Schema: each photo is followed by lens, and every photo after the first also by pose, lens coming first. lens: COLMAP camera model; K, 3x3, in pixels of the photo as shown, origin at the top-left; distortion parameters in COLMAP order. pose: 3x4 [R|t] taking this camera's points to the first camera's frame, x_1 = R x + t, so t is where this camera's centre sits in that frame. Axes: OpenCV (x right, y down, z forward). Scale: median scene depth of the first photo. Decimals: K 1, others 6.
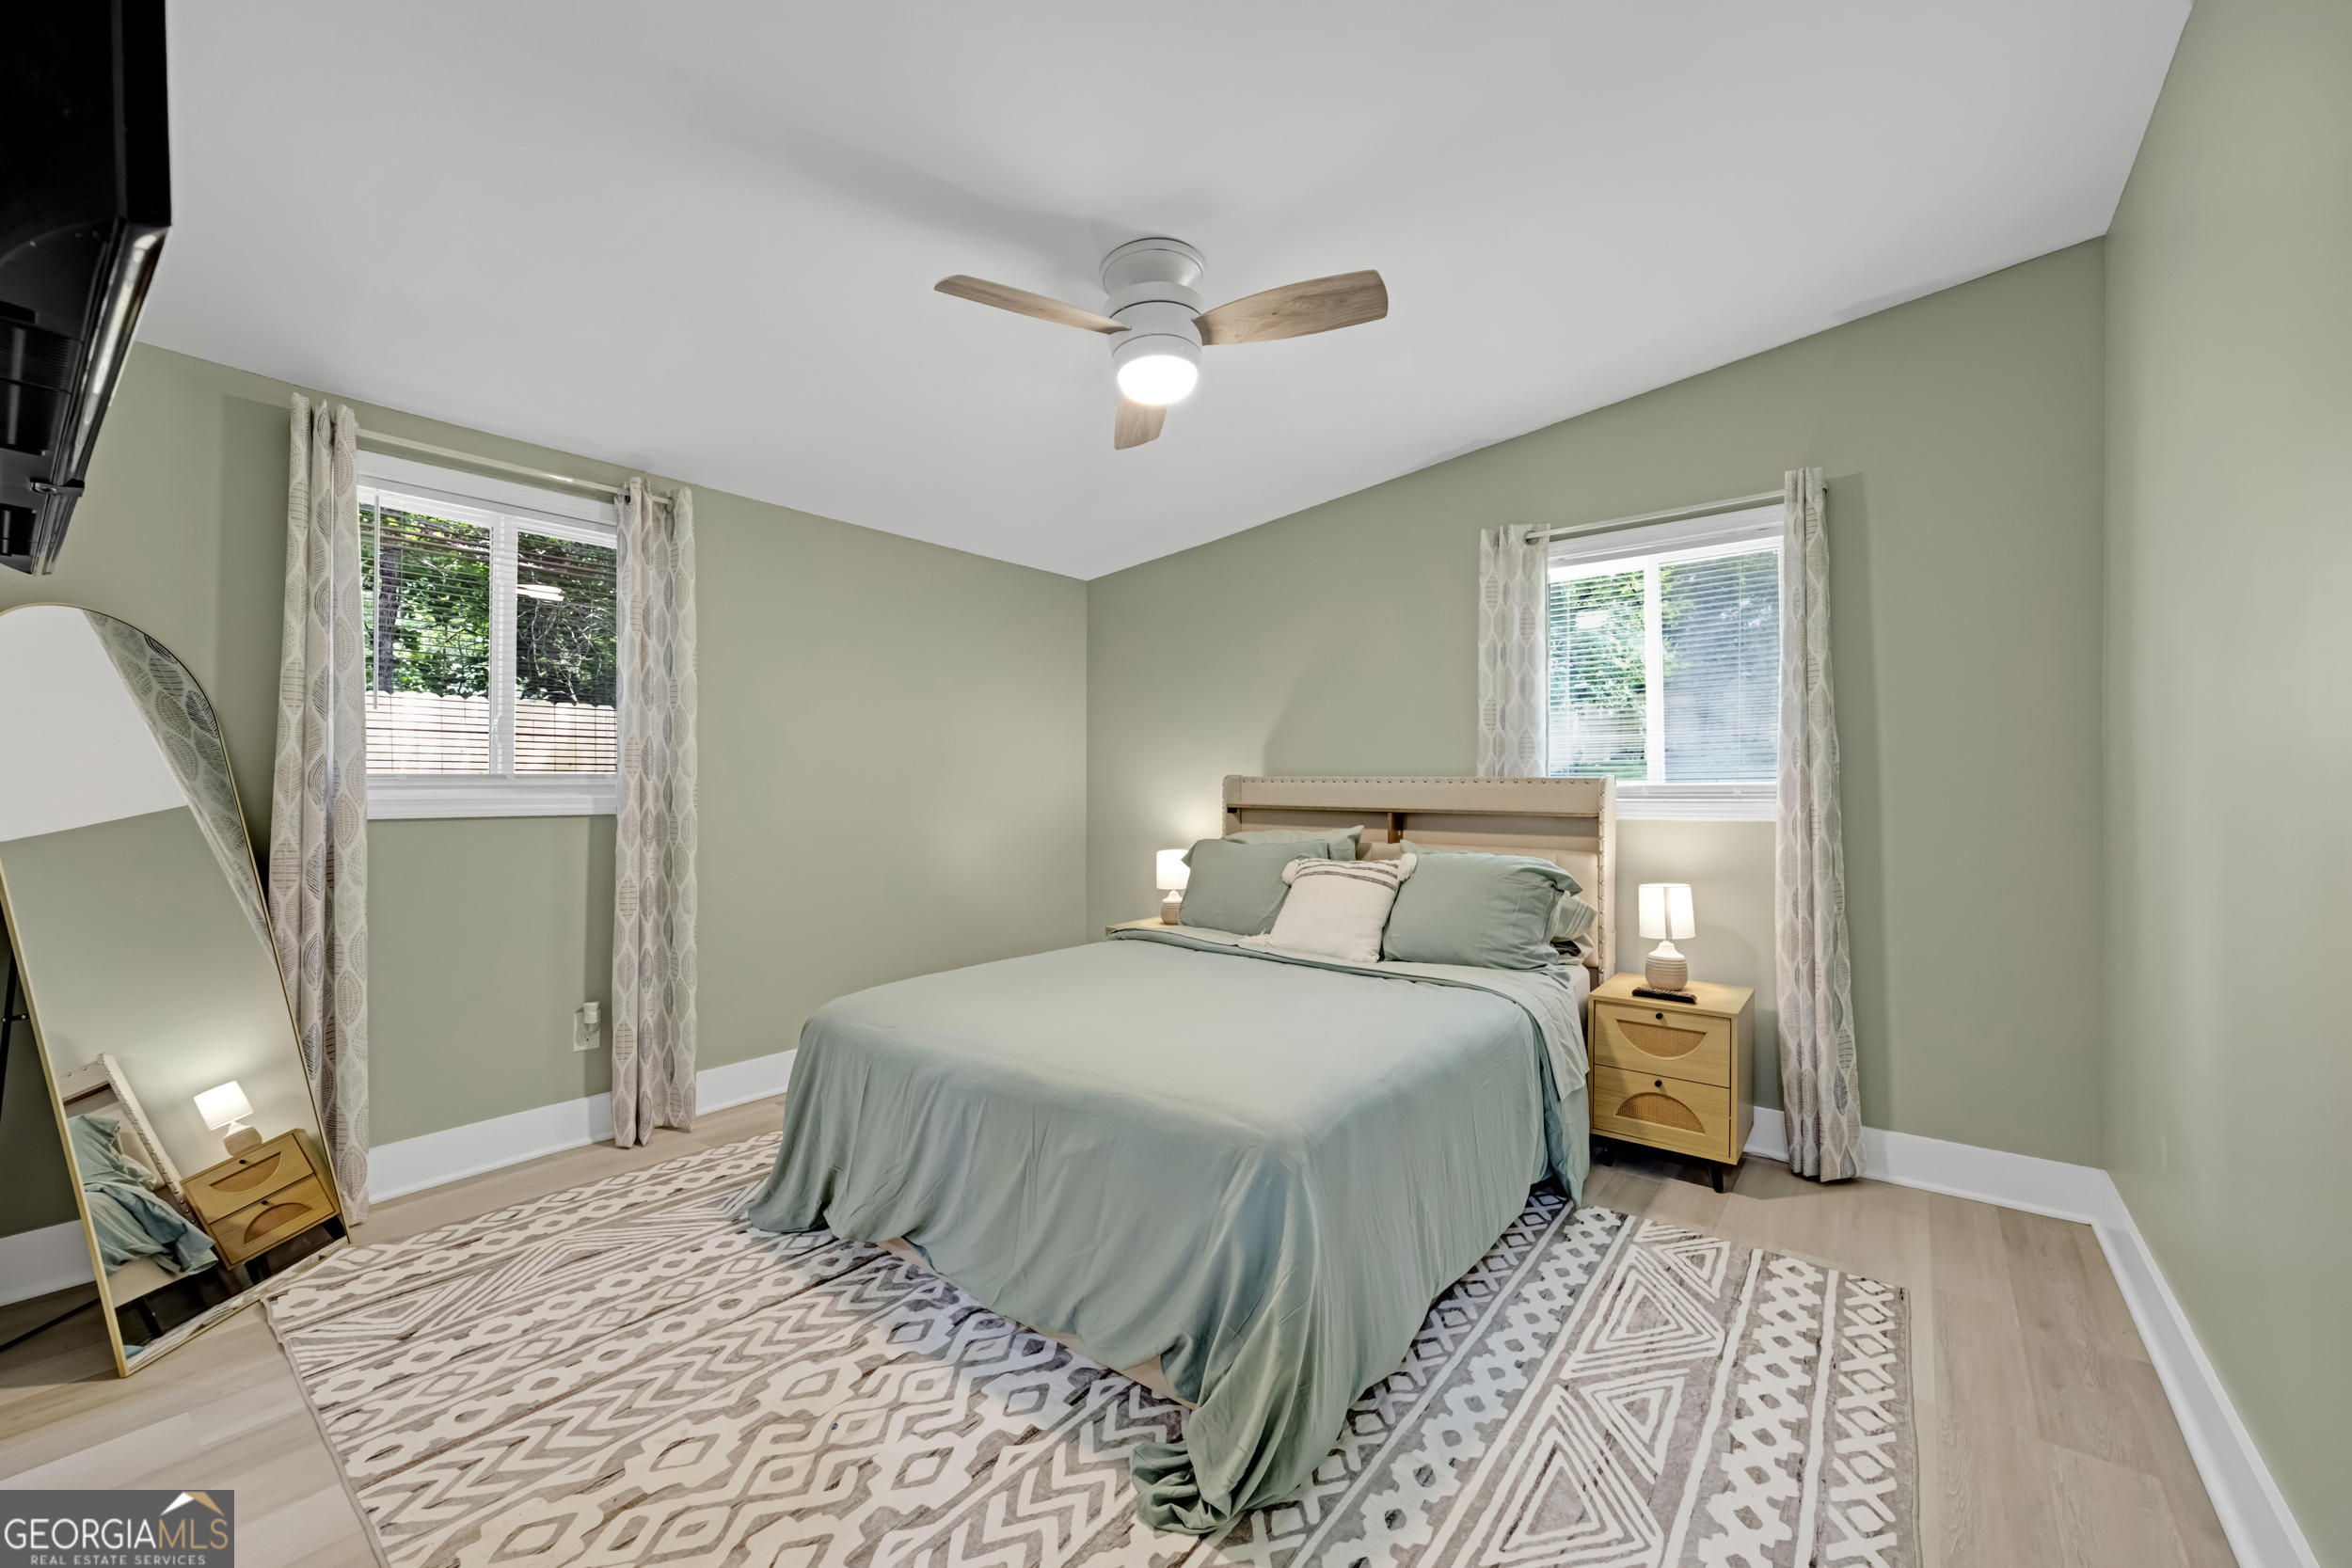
lens RADIAL K [[942.8, 0, 1174.5], [0, 942.8, 775.9], [0, 0, 1]] dist [-0.005603, 0.000760]
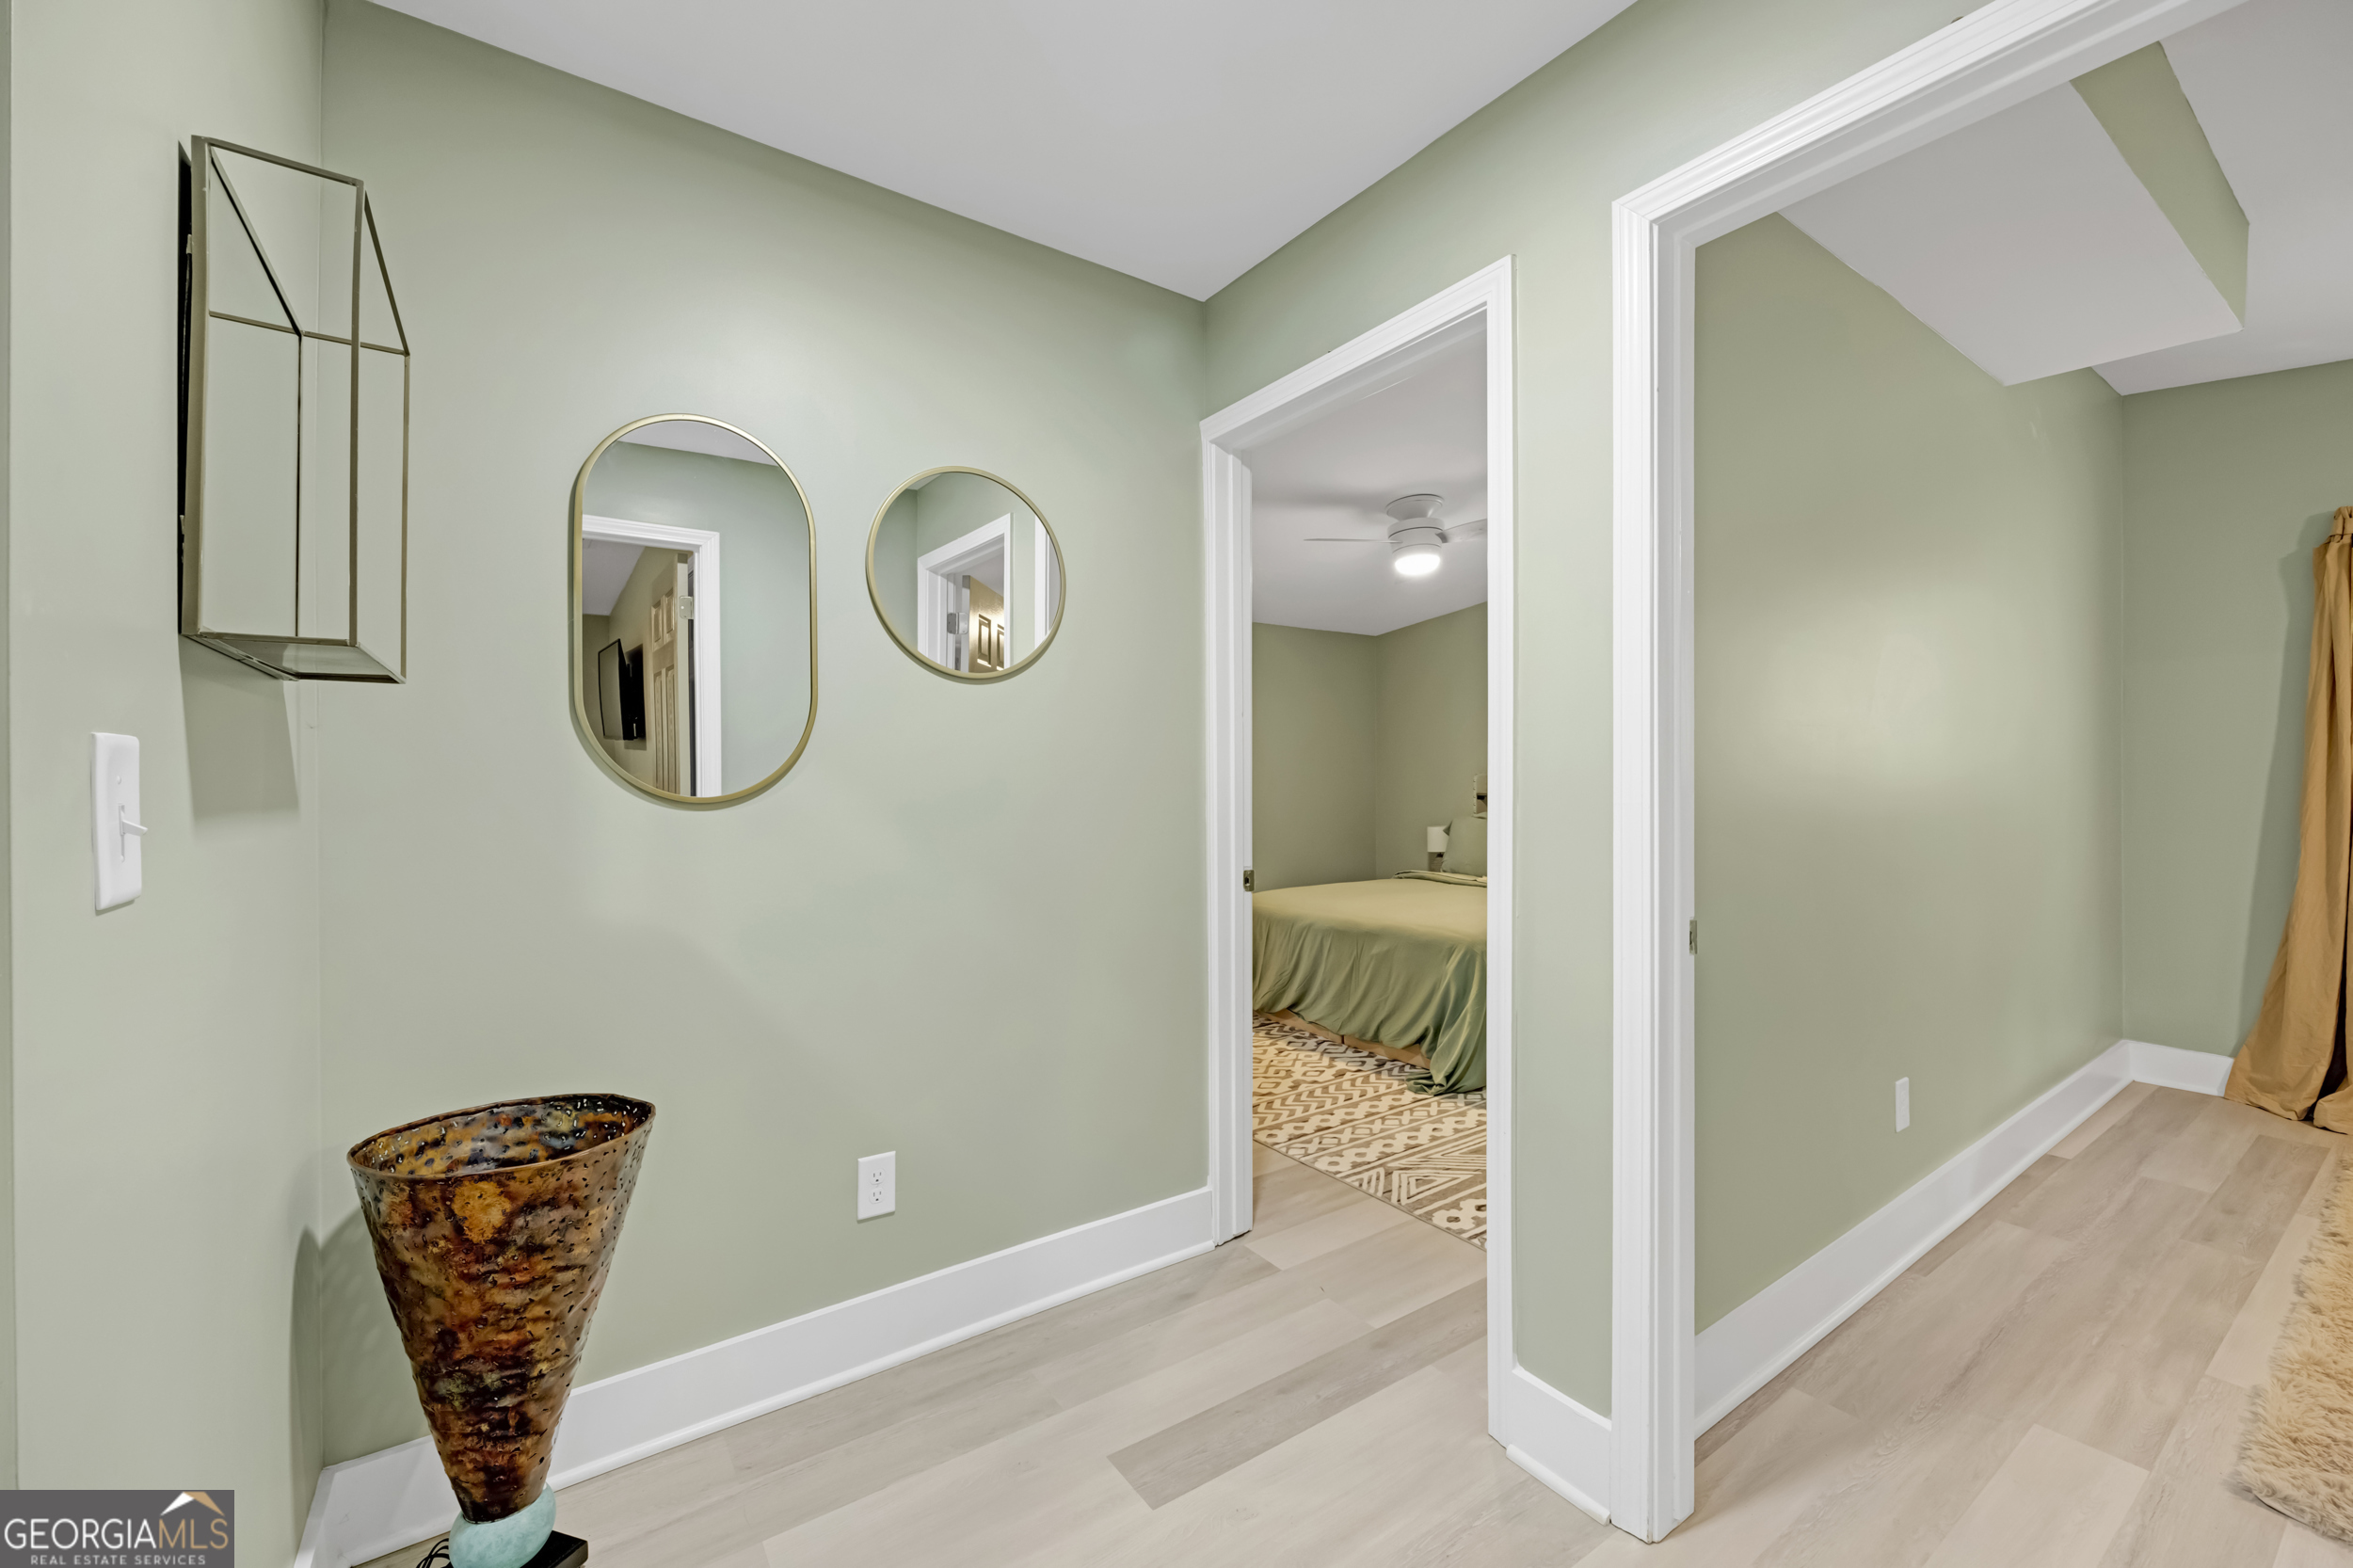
lens RADIAL K [[943.2, 0, 1164.7], [0, 943.2, 780.2], [0, 0, 1]] dist [-0.005603, 0.000760]
pose [[0.953278, -0.006310, -0.302027, 0.083405], [0.007515, 0.999968, 0.002827, -0.000648], [0.302000, -0.004965, 0.953295, -1.207291]]
